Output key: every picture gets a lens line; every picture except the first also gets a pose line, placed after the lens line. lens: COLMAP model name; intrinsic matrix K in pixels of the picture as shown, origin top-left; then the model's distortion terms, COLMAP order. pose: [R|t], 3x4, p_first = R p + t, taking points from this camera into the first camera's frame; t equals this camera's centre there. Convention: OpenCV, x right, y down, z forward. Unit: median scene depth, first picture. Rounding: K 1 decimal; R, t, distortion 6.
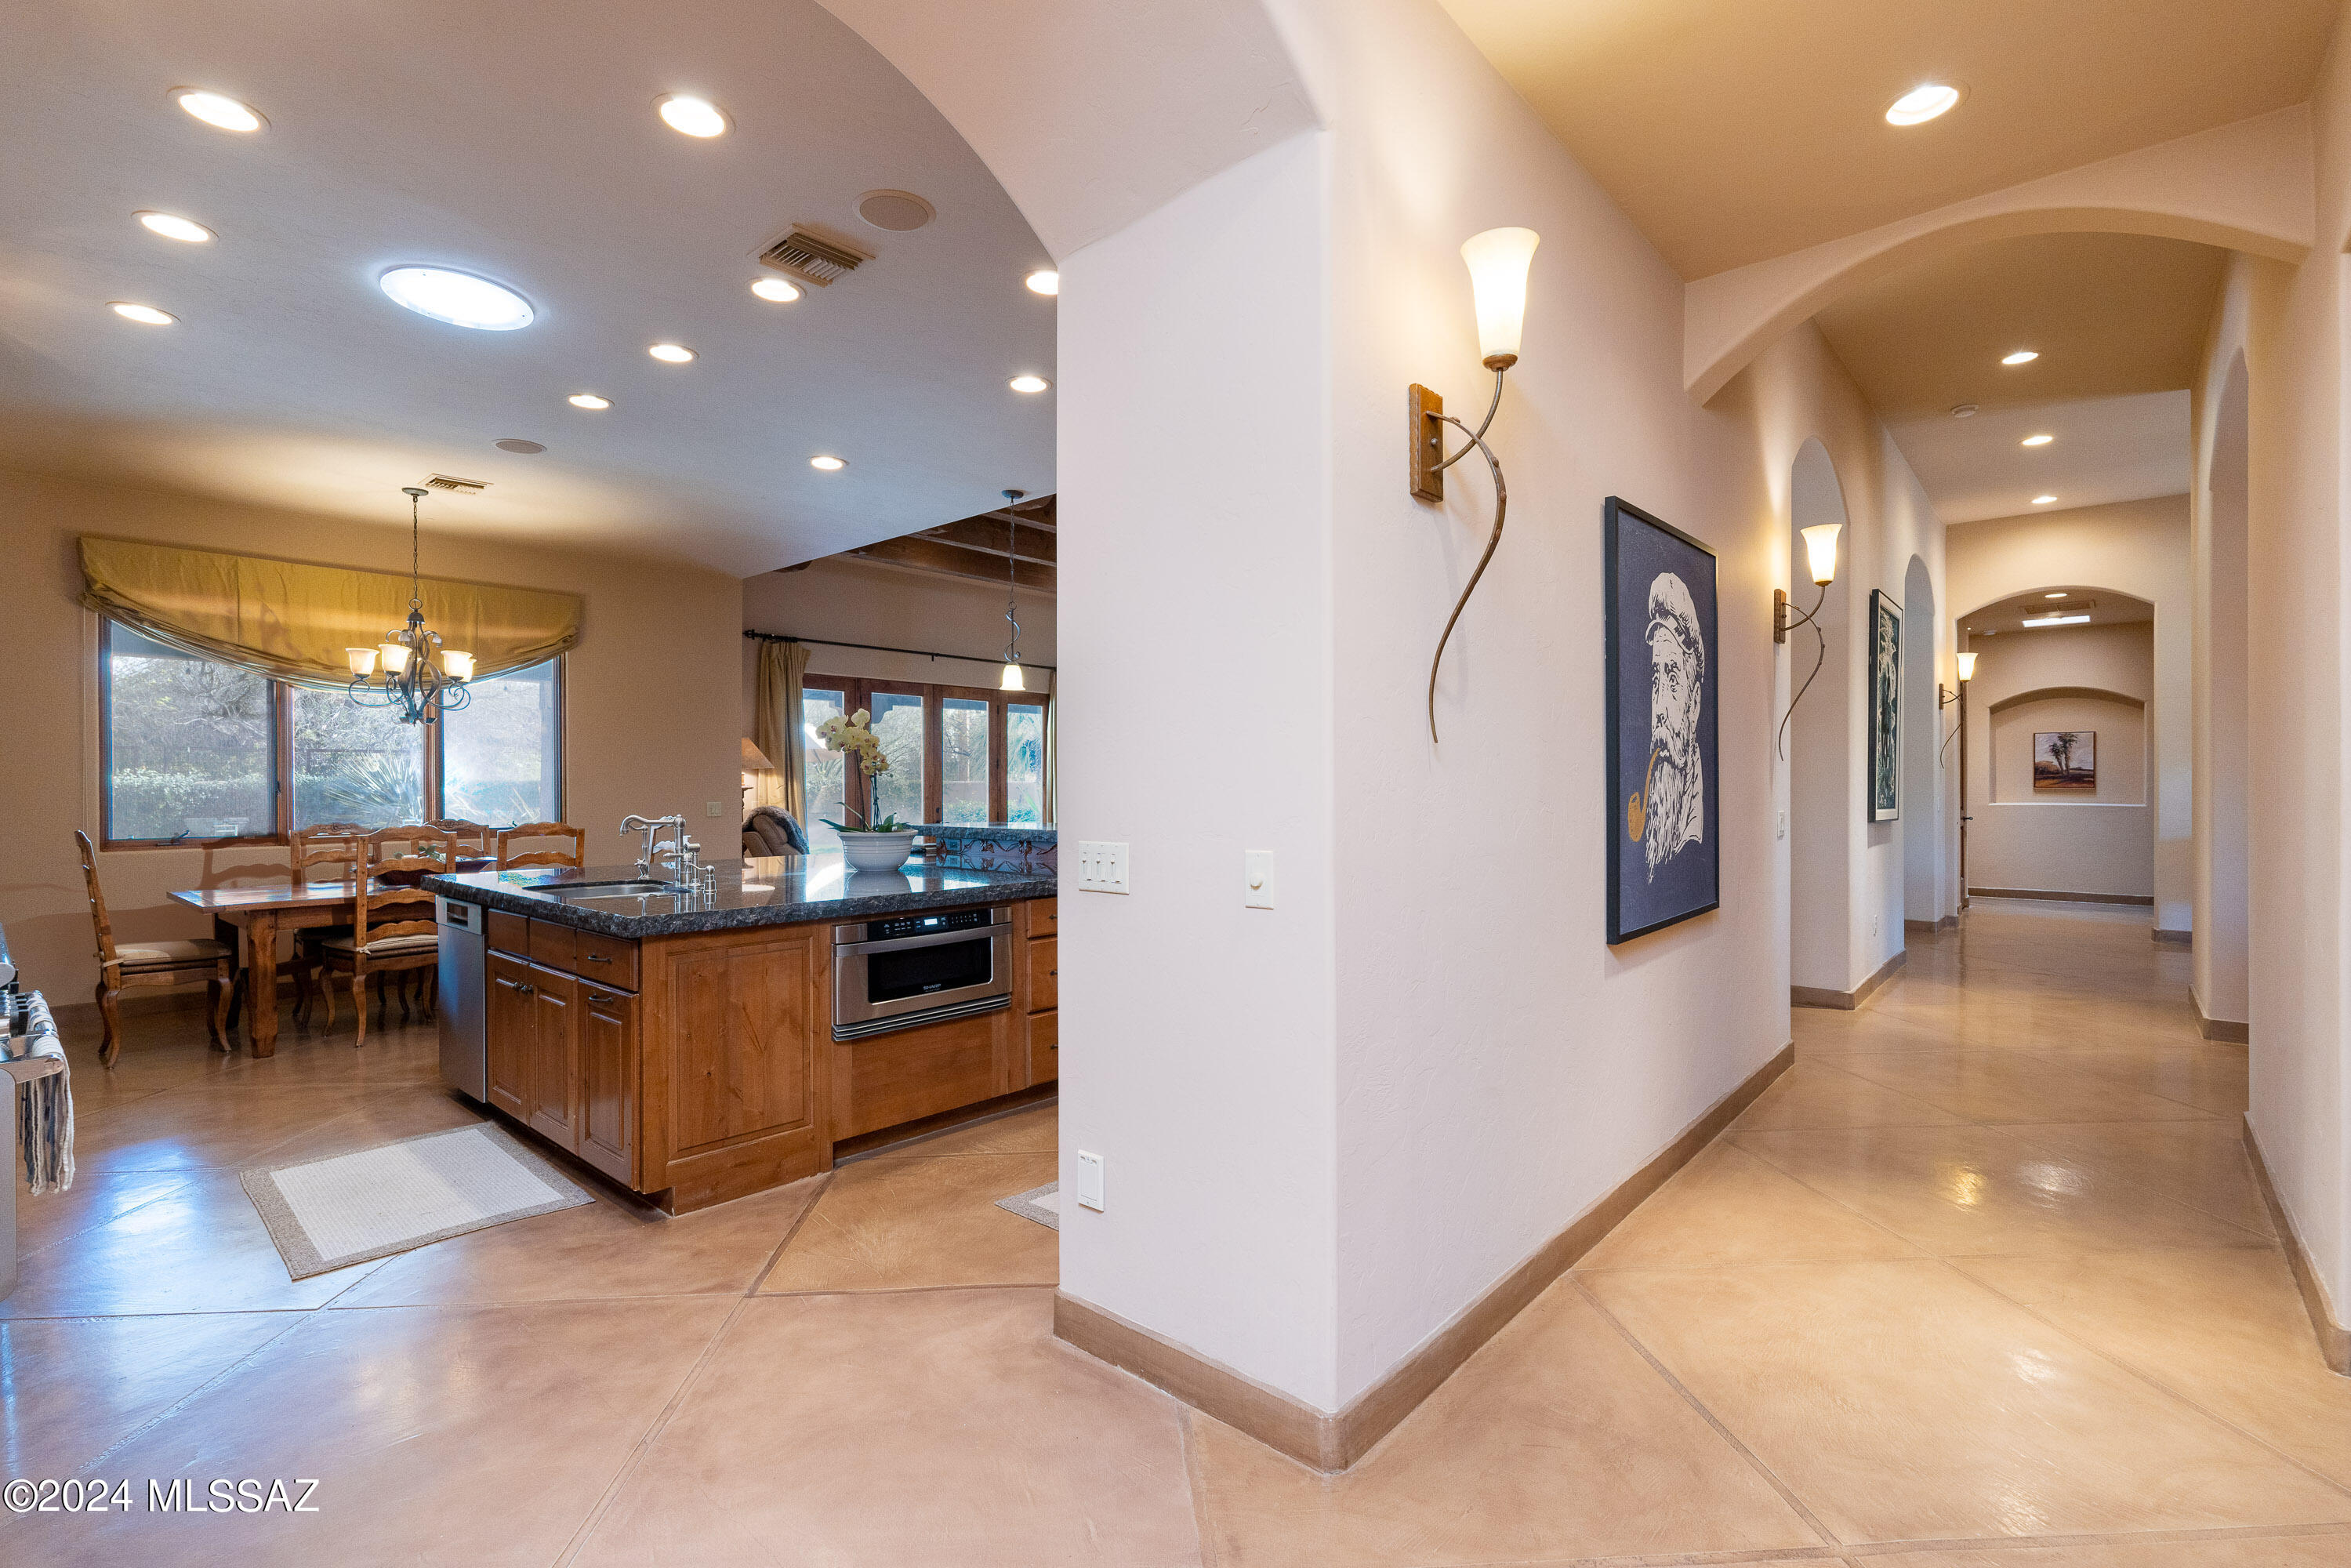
lens RADIAL K [[1065.0, 0, 1175.5], [0, 1065.0, 784.0], [0, 0, 1]] dist [-0.000023, 0.000007]
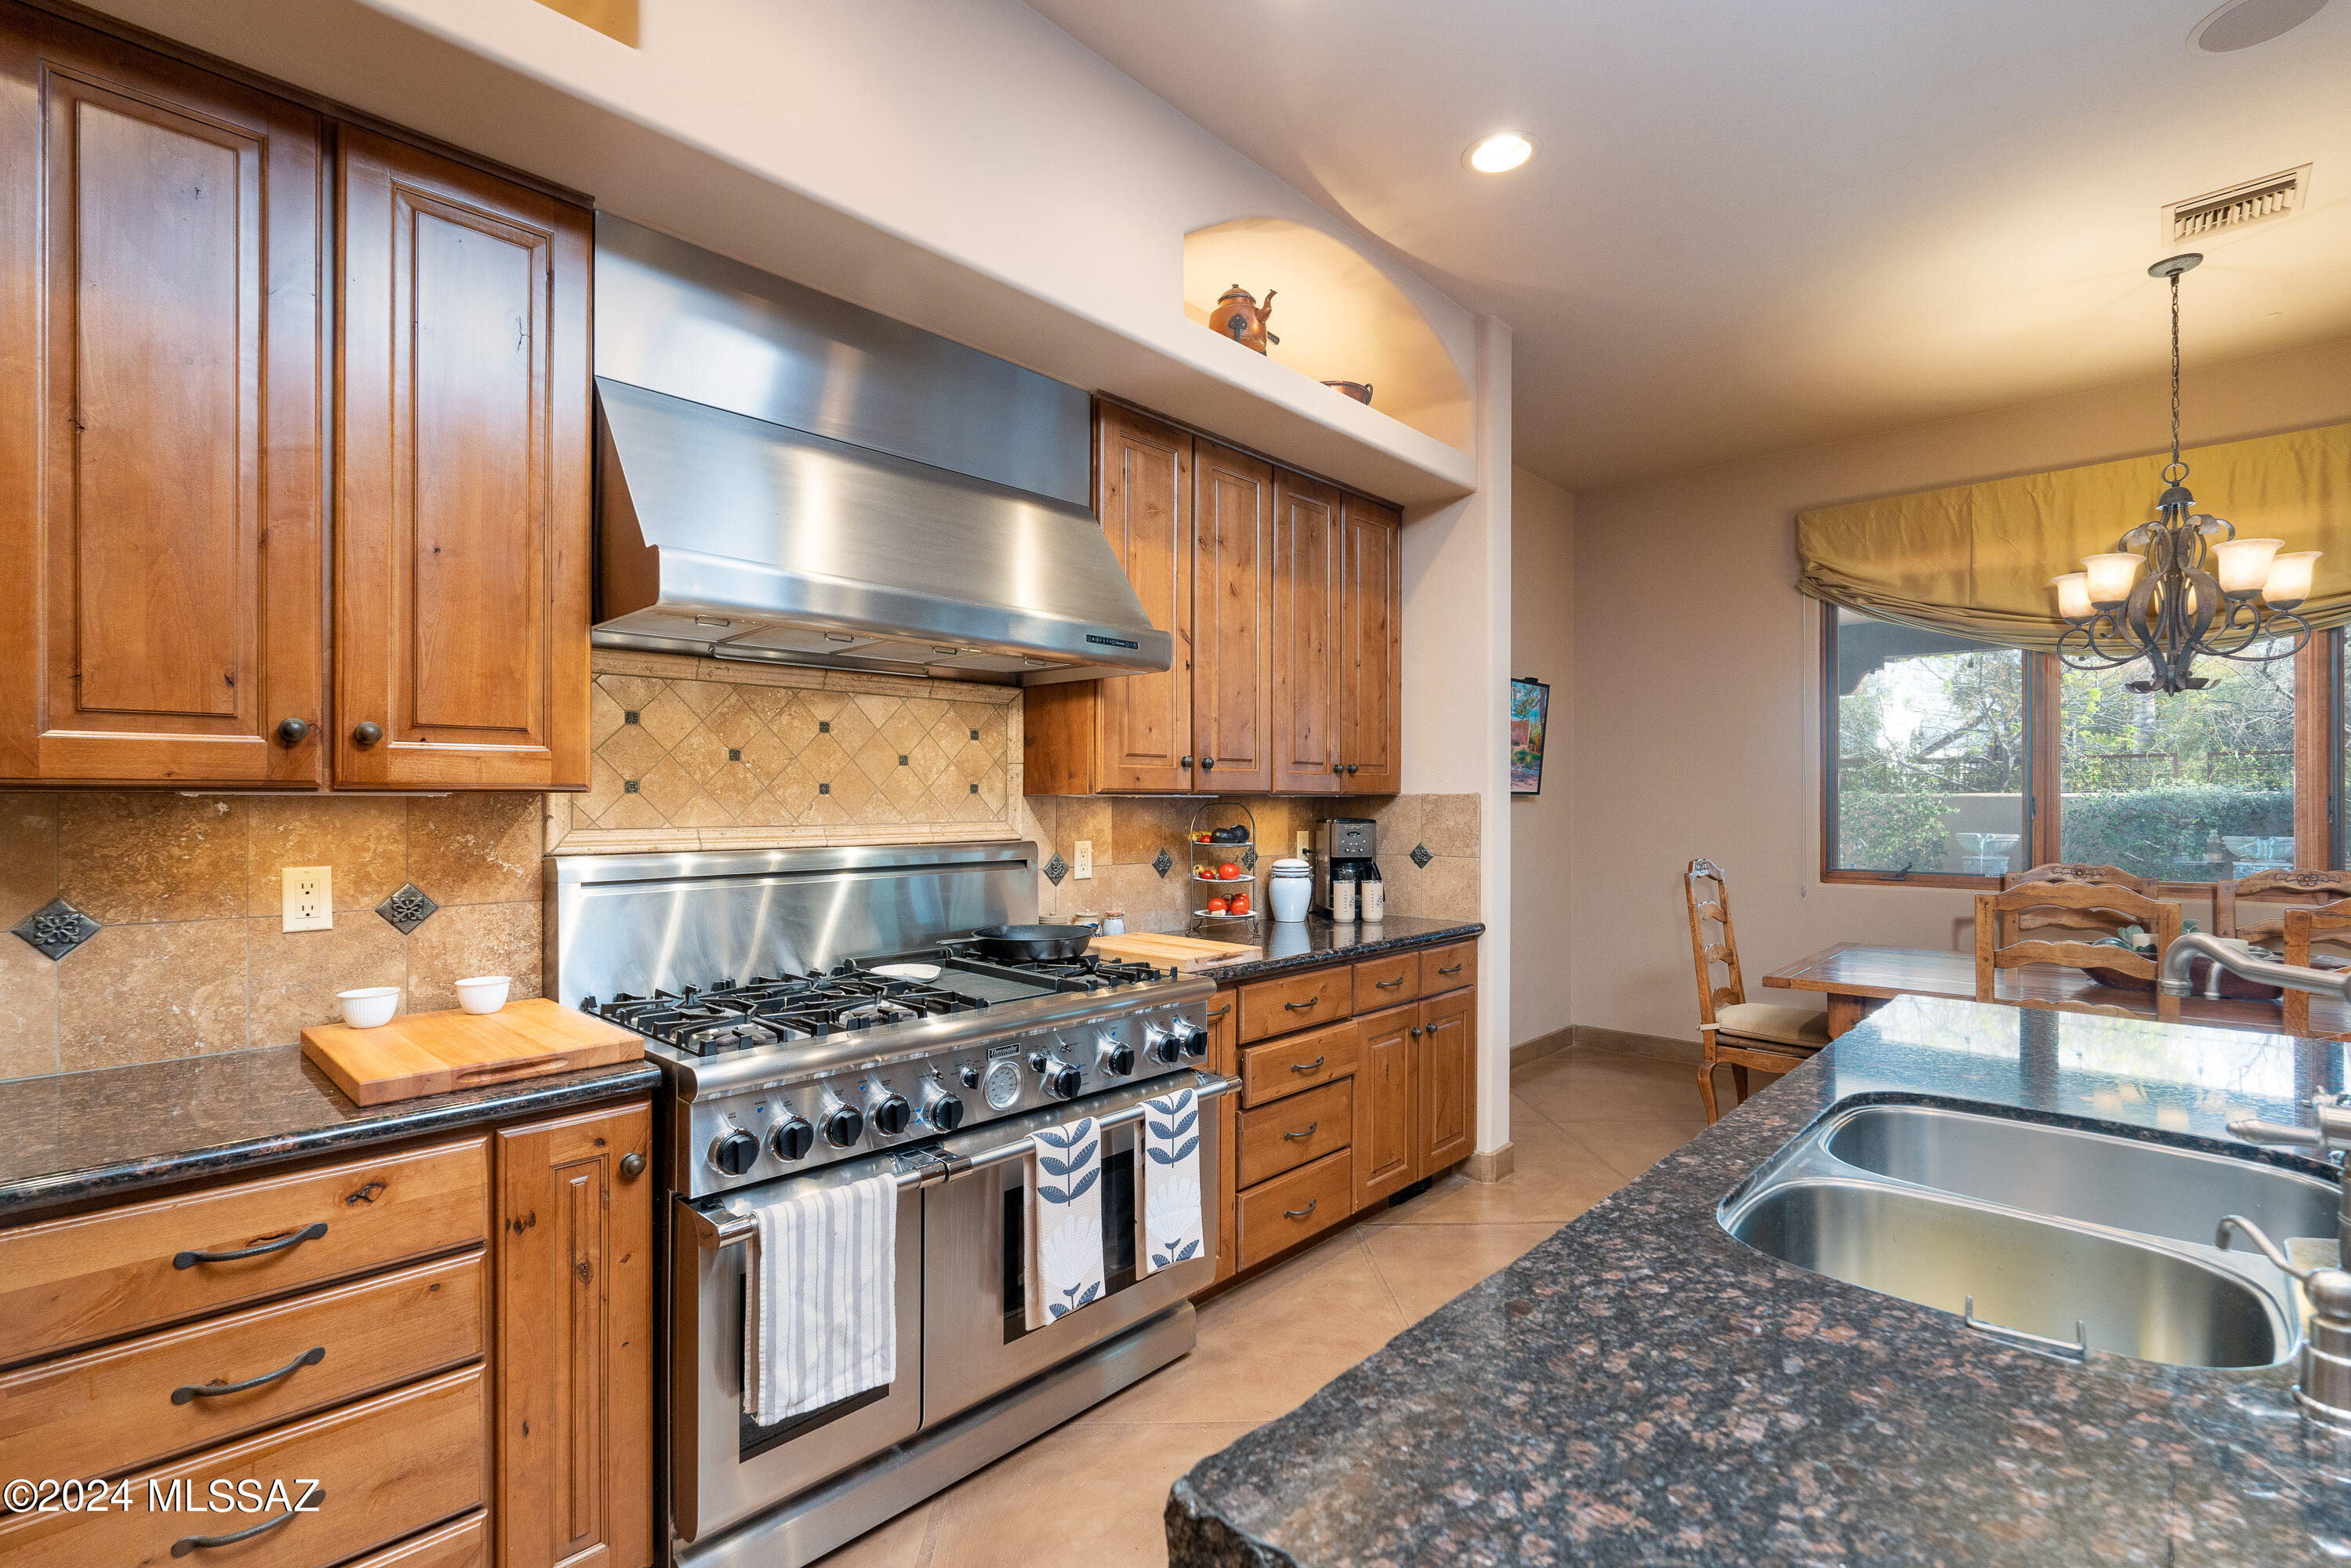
lens RADIAL K [[1053.7, 0, 1163.9], [0, 1053.7, 806.1], [0, 0, 1]] dist [-0.007888, -0.000059]
pose [[-0.041118, 0.009200, -0.999112, -0.163765], [0.002378, 0.999956, 0.009110, -0.005254], [0.999151, -0.002002, -0.041138, 0.525049]]
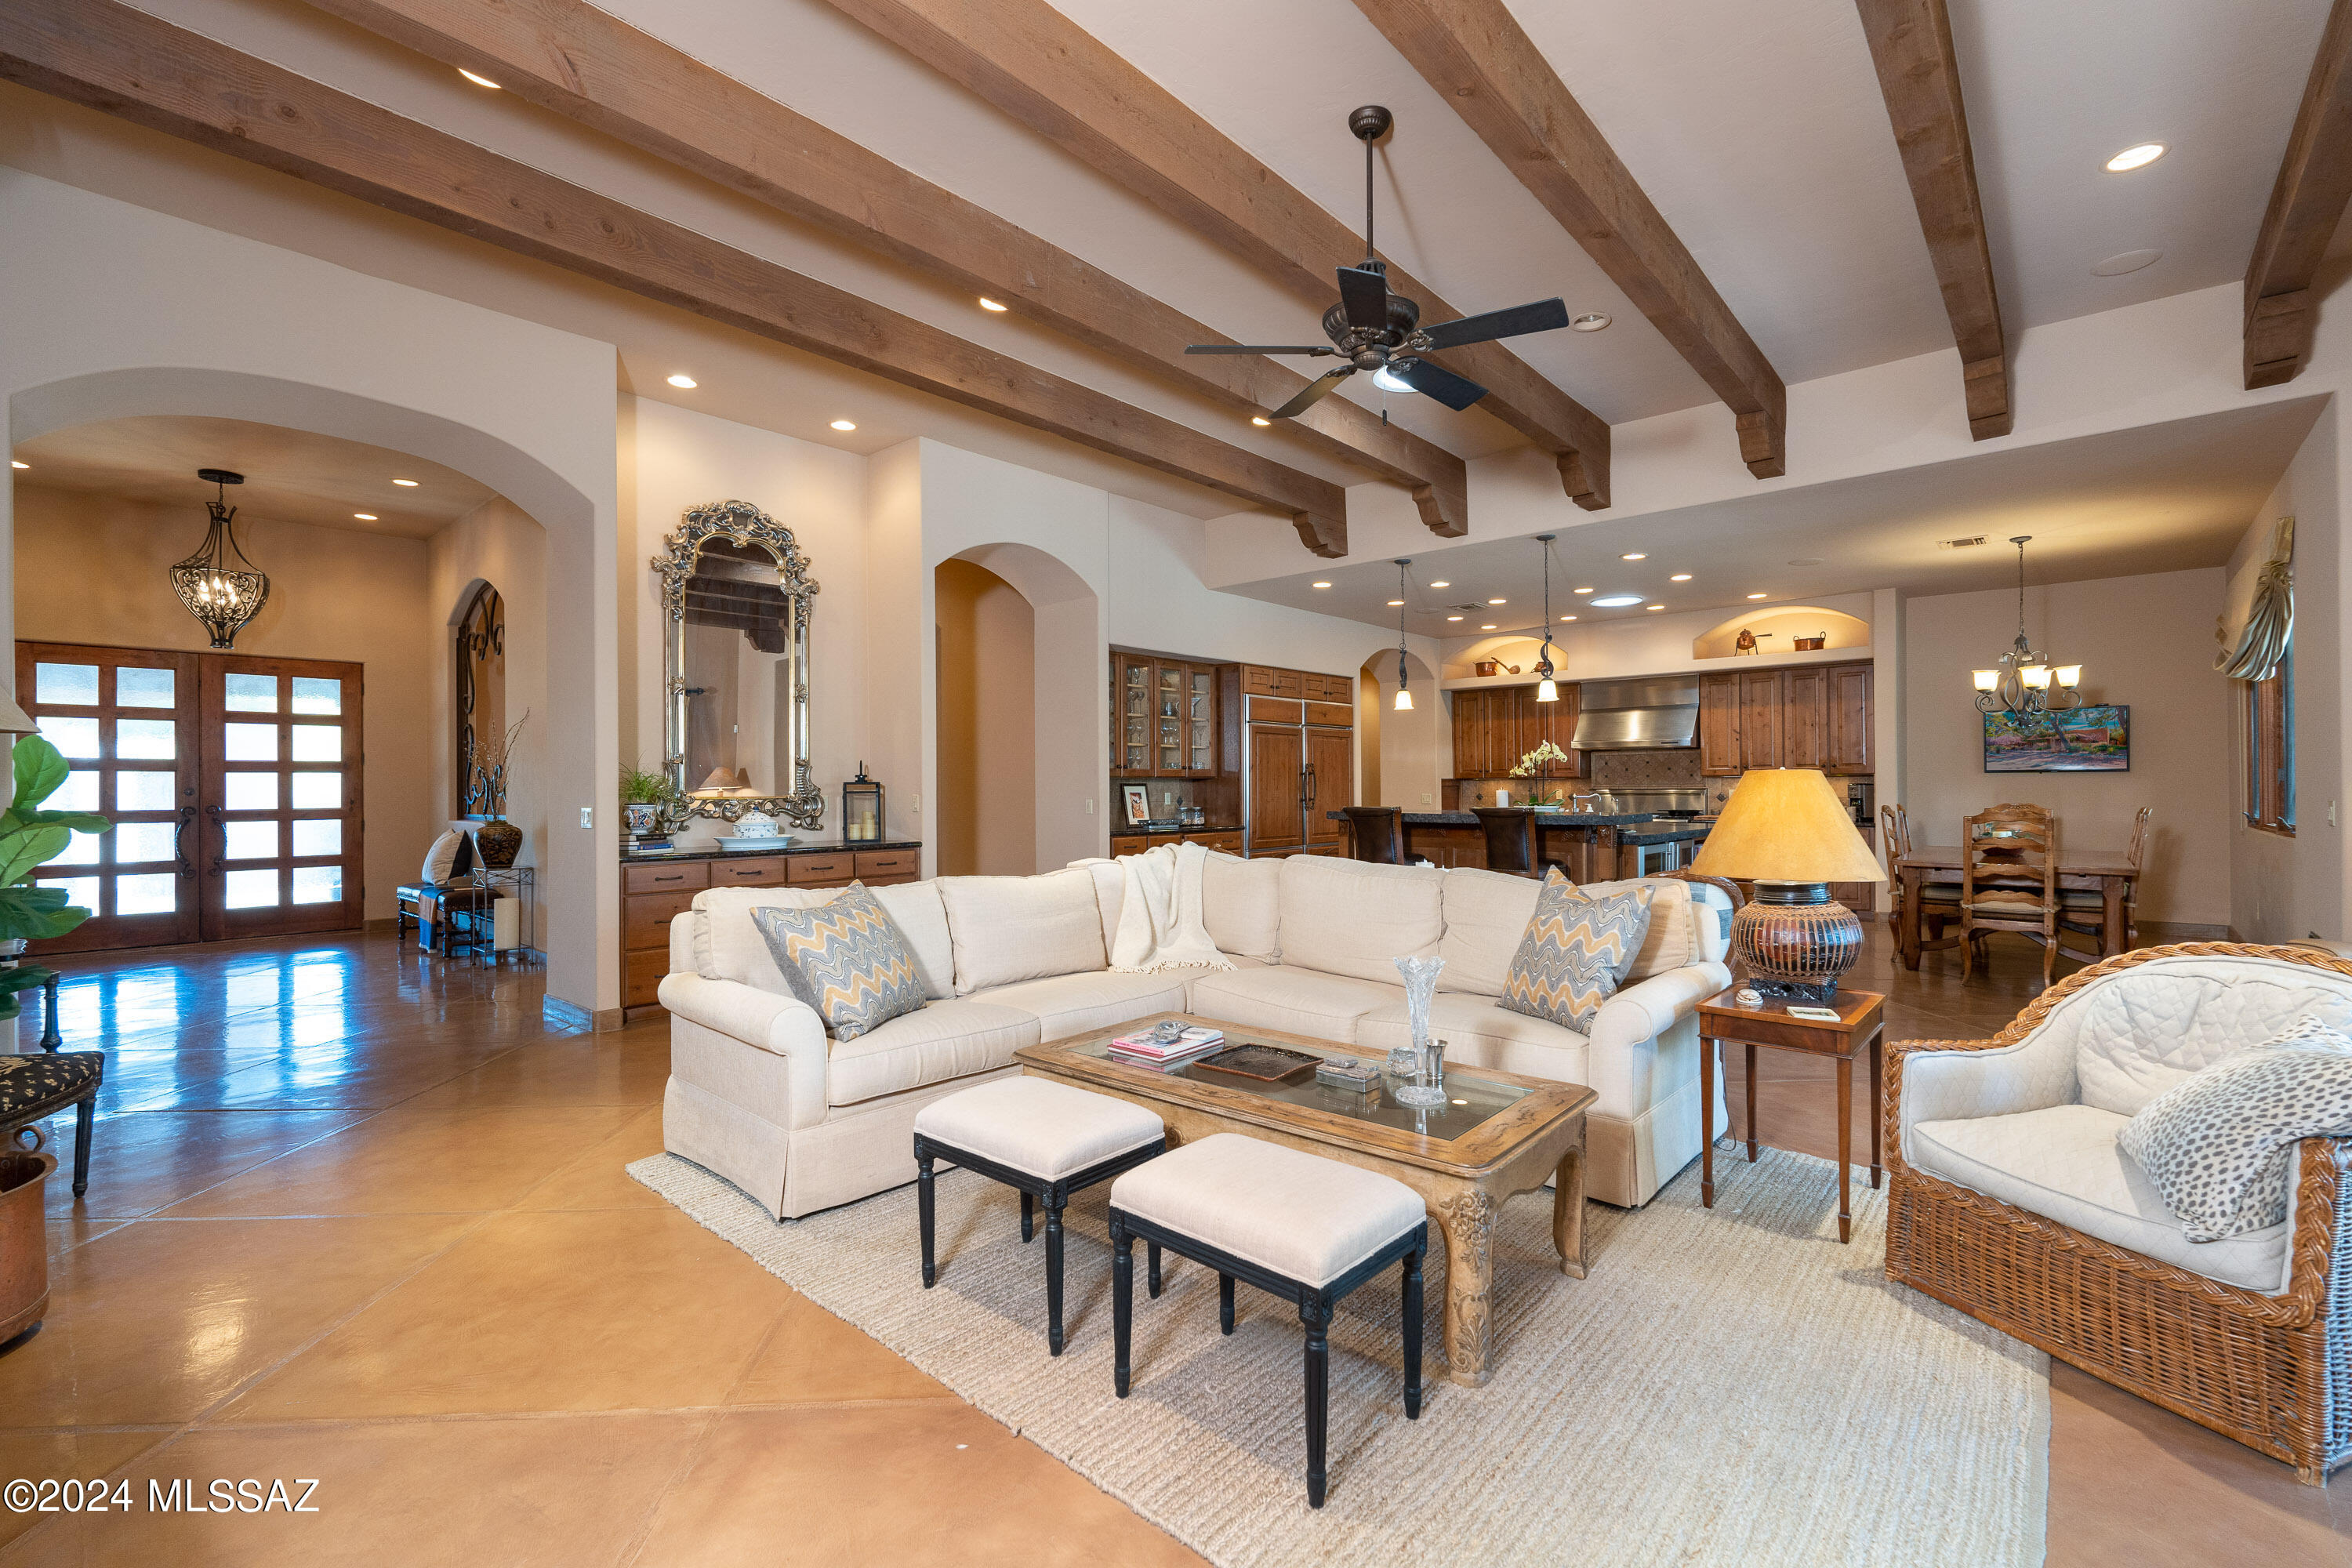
lens RADIAL K [[1020.4, 0, 1176.0], [0, 1020.4, 784.0], [0, 0, 1]] dist [0.000696, 0.000066]
pose [[-0.999841, 0.011664, 0.013477, 0.265114], [0.011602, 0.999922, -0.004686, 0.004843], [-0.013531, -0.004528, -0.999898, 2.283498]]
